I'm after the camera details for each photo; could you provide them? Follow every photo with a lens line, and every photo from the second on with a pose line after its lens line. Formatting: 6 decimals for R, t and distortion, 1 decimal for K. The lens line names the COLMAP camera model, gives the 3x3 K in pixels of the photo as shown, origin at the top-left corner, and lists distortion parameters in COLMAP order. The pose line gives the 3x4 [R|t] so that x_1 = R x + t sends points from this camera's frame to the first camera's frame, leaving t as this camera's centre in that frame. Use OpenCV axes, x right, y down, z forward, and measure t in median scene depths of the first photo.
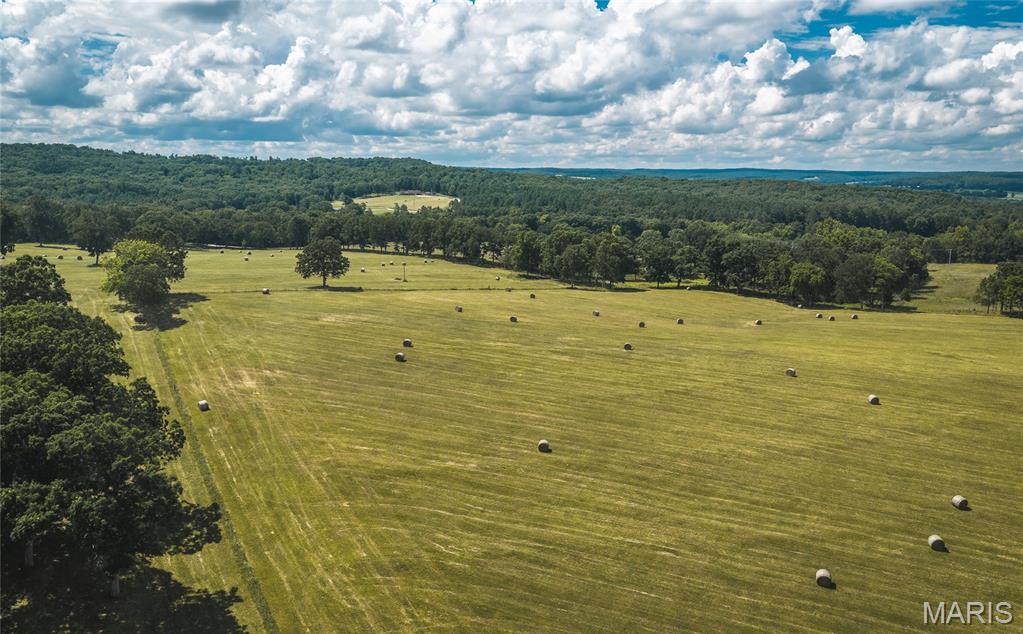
lens RADIAL K [[874.0, 0, 511.5], [0, 874.0, 317.0], [0, 0, 1]] dist [0.033250, -0.065951]
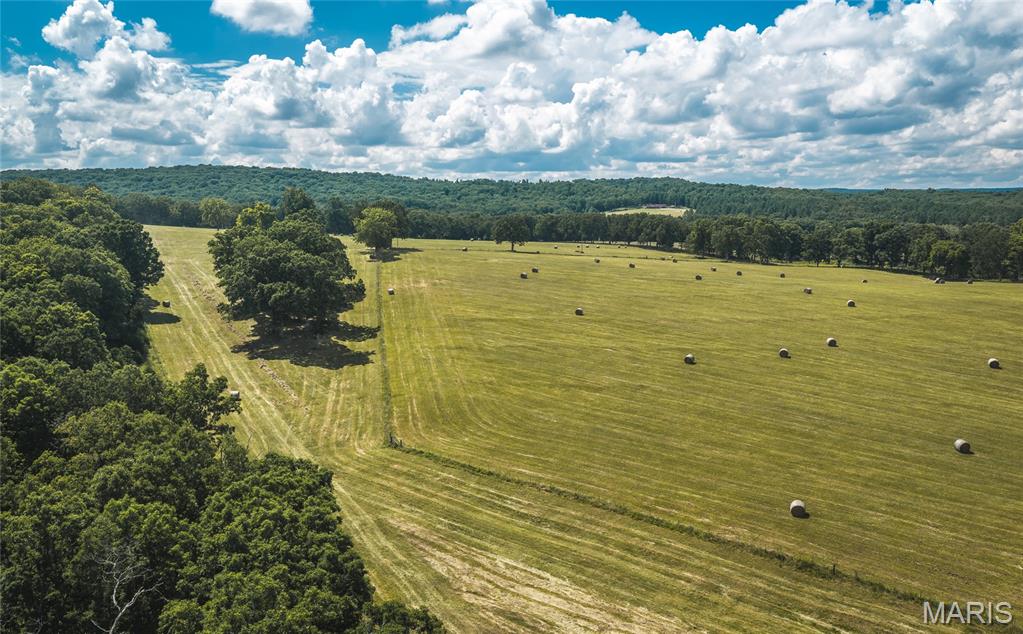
lens RADIAL K [[874.0, 0, 511.5], [0, 874.0, 317.0], [0, 0, 1]] dist [0.033250, -0.065951]
pose [[0.948351, 0.021915, -0.316466, 0.062682], [-0.031952, 0.999136, -0.026563, 0.030343], [0.315610, 0.035303, 0.948232, -0.078695]]
